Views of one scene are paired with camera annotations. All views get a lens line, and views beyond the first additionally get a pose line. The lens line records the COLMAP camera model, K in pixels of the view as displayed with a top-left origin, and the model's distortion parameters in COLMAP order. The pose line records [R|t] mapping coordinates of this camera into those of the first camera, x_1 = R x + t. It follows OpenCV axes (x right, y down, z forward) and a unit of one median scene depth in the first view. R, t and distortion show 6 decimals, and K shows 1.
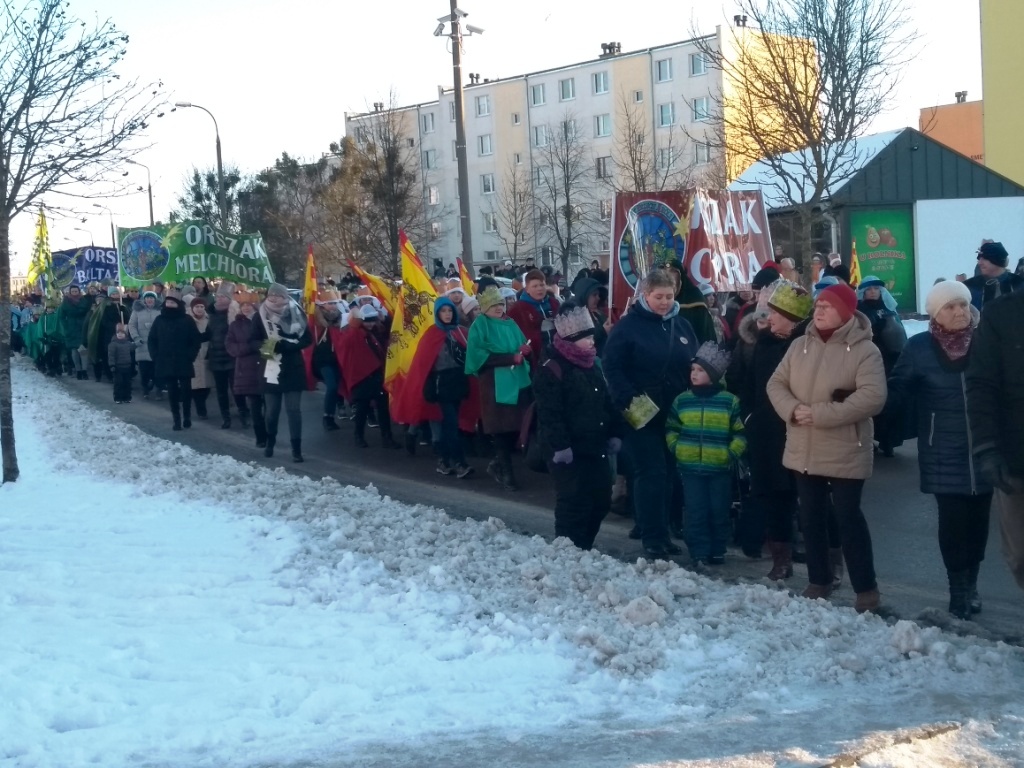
lens RADIAL K [[1427.3, 0, 512.0], [0, 1427.3, 384.0], [0, 0, 1]] dist [0.038419, -0.075224]
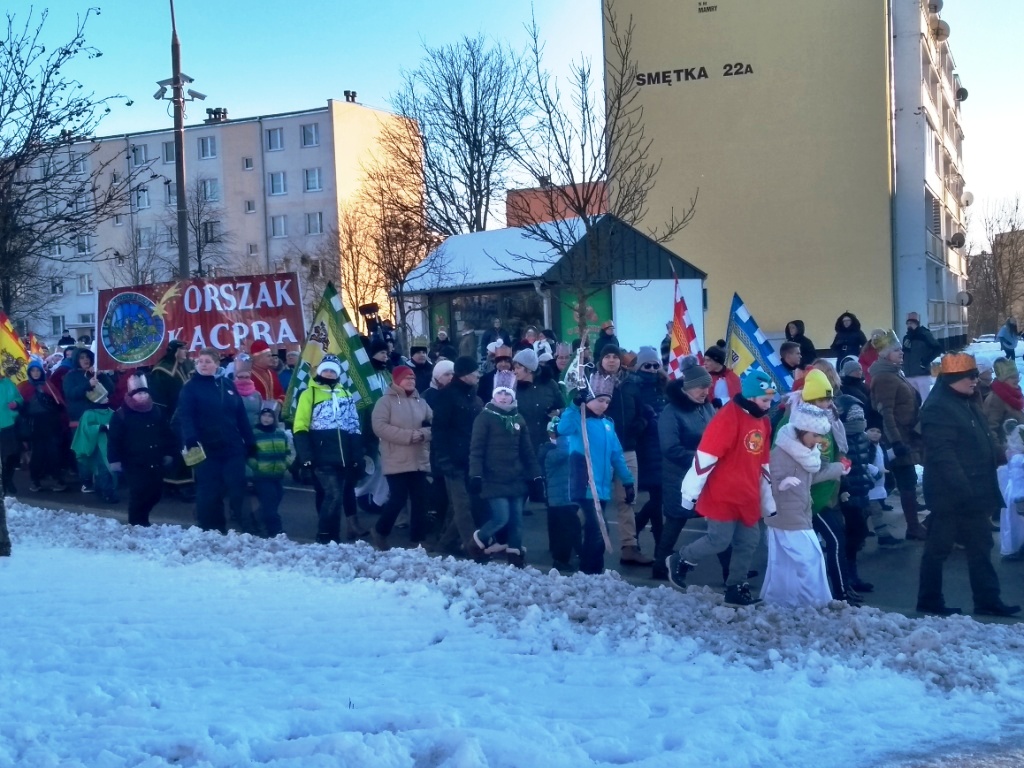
lens RADIAL K [[1427.3, 0, 512.0], [0, 1427.3, 384.0], [0, 0, 1]] dist [0.038419, -0.075224]
pose [[0.951118, 0.007694, 0.308732, -0.084750], [0.006670, 0.998945, -0.045444, -0.000043], [-0.308755, 0.045282, 0.950063, -0.003935]]
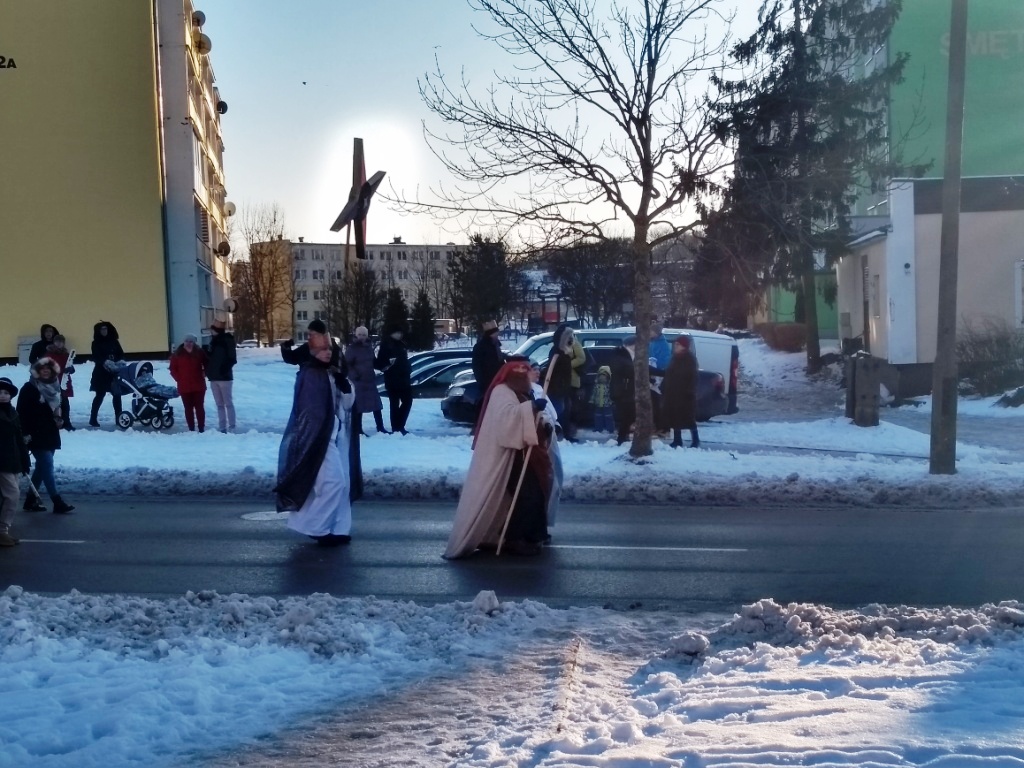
lens RADIAL K [[1427.3, 0, 512.0], [0, 1427.3, 384.0], [0, 0, 1]] dist [0.038419, -0.075224]
pose [[0.684597, -0.002777, 0.728917, -0.104089], [0.042828, 0.998418, -0.036420, 0.000217], [-0.727663, 0.056151, 0.683633, -0.007941]]
